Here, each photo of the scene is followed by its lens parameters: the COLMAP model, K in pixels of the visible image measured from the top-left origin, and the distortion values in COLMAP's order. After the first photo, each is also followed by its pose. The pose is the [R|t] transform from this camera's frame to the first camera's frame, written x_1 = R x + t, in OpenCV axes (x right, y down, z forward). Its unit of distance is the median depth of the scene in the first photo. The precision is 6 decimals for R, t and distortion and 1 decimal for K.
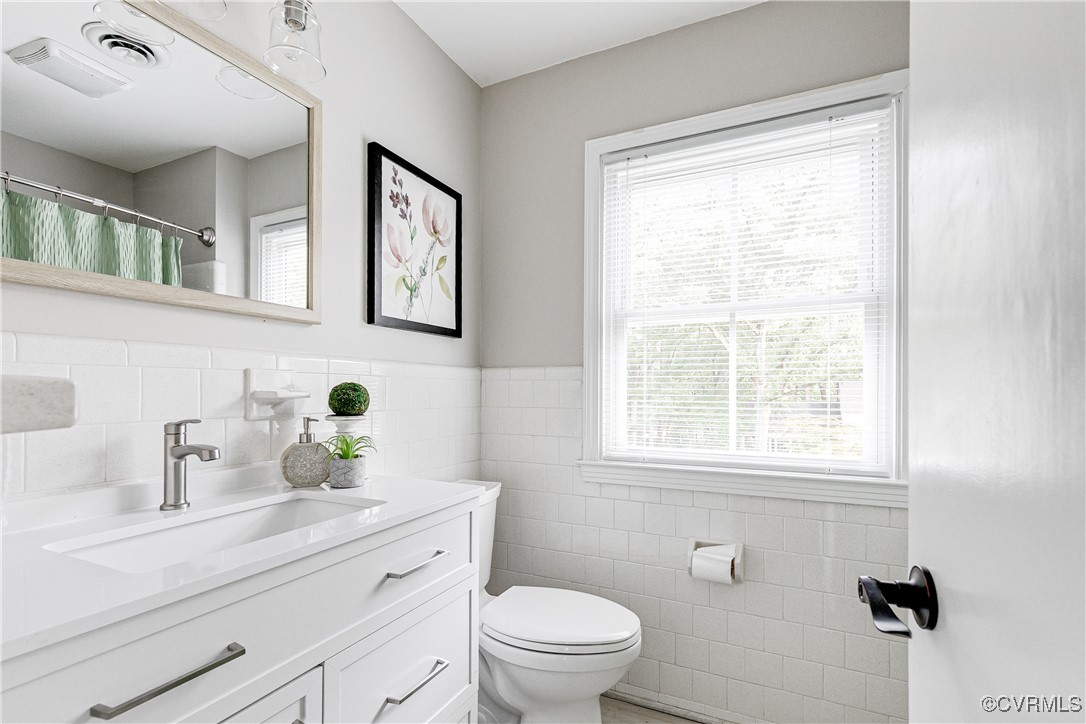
lens RADIAL K [[495.3, 0, 557.6], [0, 495.3, 384.7], [0, 0, 1]] dist [0.009376, -0.001048]
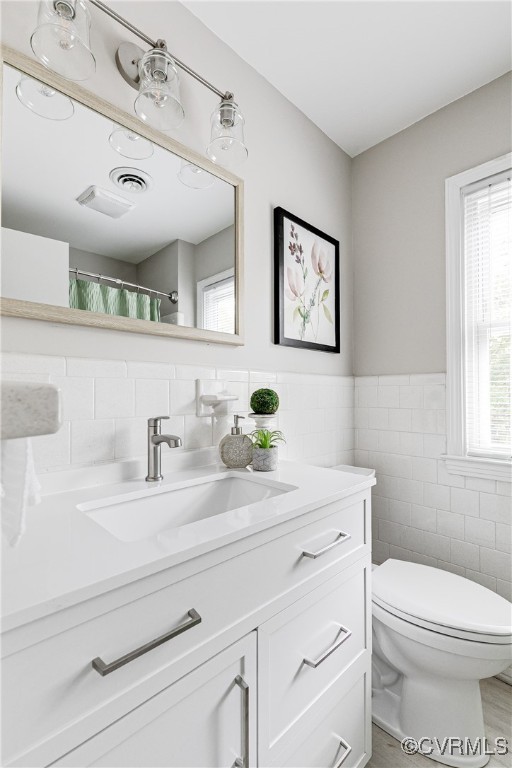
lens RADIAL K [[350.3, 0, 255.8], [0, 350.3, 388.6], [0, 0, 1]] dist [0.009376, -0.001048]
pose [[0.926433, -0.009396, -0.376342, -0.082090], [0.007624, 0.999952, -0.006198, 0.000873], [0.376382, 0.002873, 0.926460, 0.120746]]
